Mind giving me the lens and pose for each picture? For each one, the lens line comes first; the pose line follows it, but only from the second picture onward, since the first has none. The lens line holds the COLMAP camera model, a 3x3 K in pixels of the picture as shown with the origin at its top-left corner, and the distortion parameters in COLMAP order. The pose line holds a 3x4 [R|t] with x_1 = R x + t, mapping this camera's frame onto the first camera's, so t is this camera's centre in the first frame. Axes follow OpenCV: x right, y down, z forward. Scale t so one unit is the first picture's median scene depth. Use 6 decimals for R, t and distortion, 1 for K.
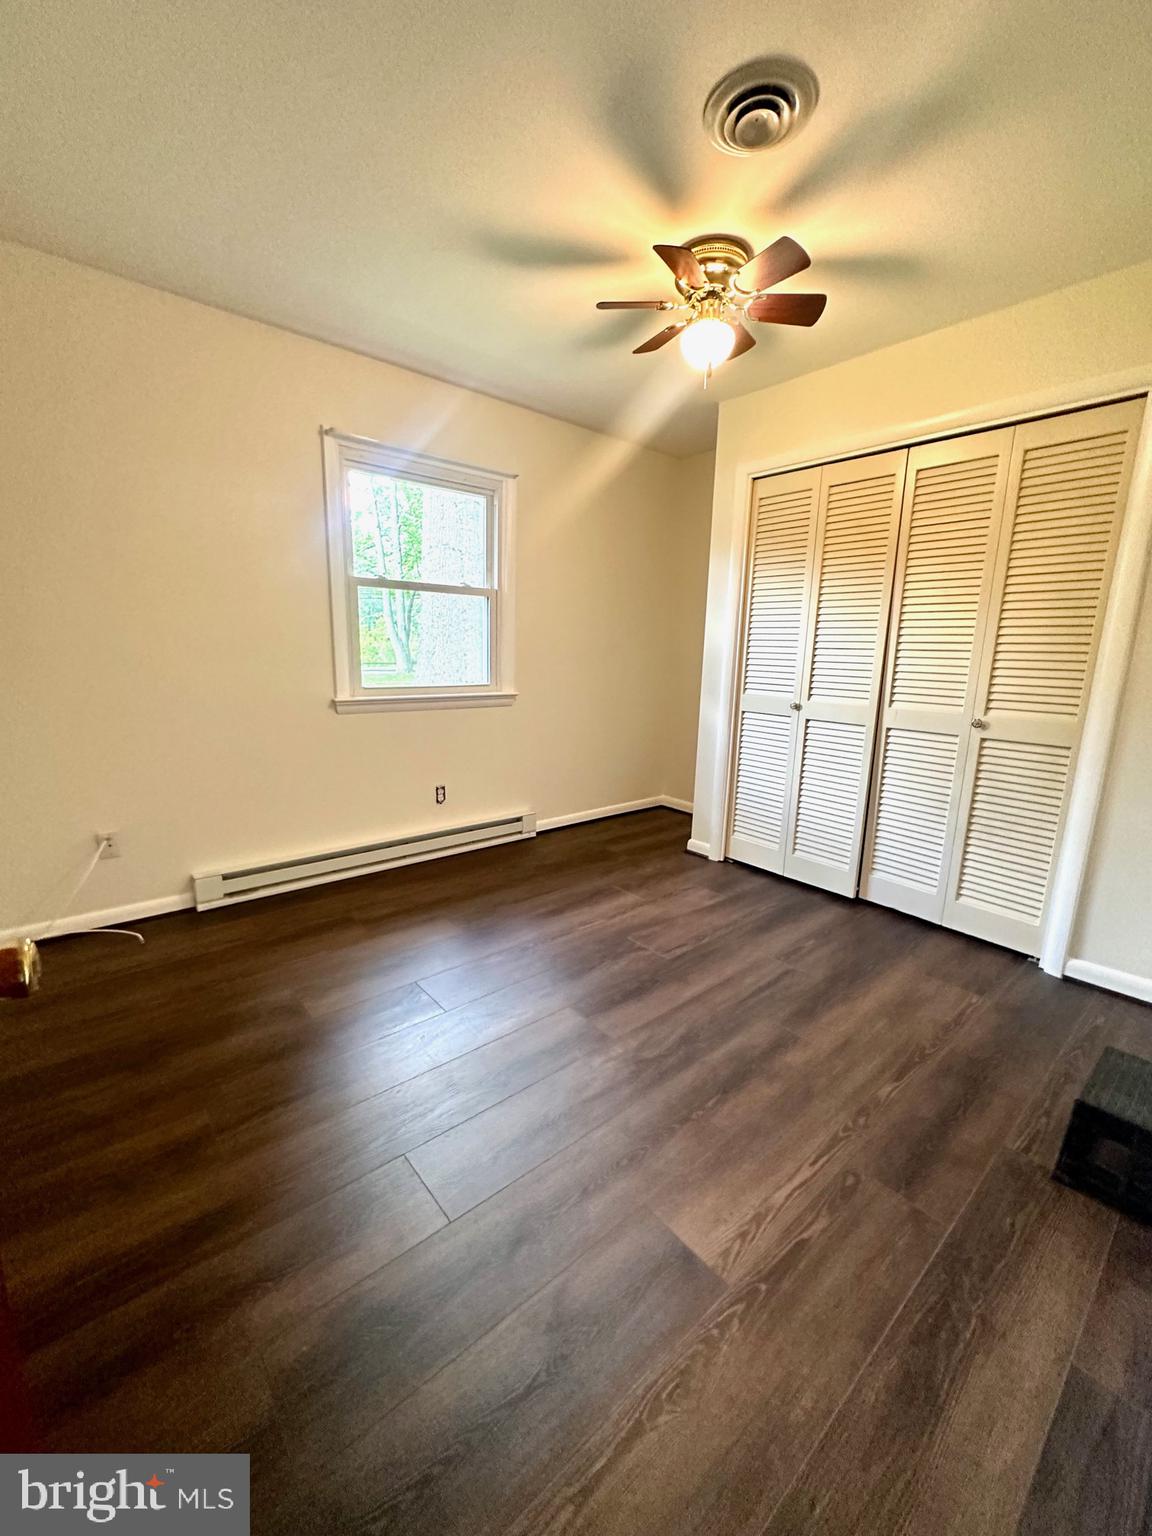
lens RADIAL K [[612.4, 0, 576.0], [0, 612.4, 768.0], [0, 0, 1]] dist [-0.000940, -0.000220]
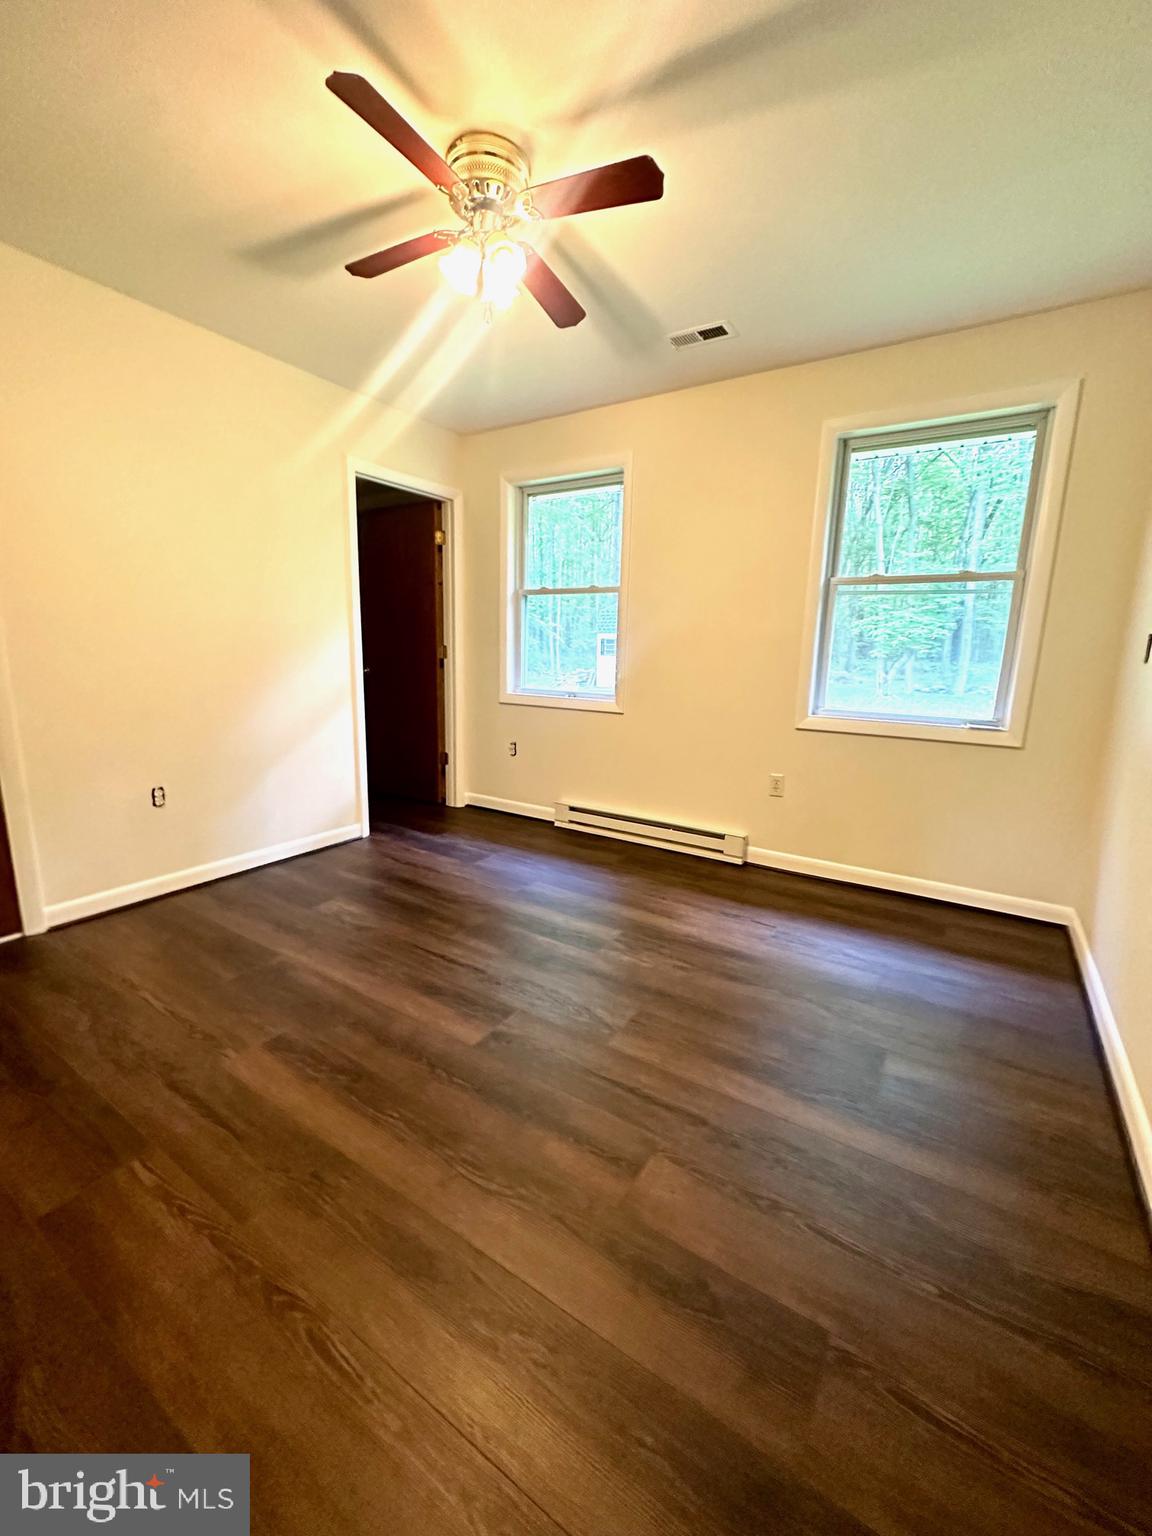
lens RADIAL K [[612.4, 0, 576.0], [0, 612.4, 768.0], [0, 0, 1]] dist [-0.000940, -0.000220]
pose [[0.286771, 0.181777, -0.940595, 0.734253], [-0.203472, 0.970989, 0.125616, -0.091285], [0.936142, 0.155362, 0.315438, 0.548435]]
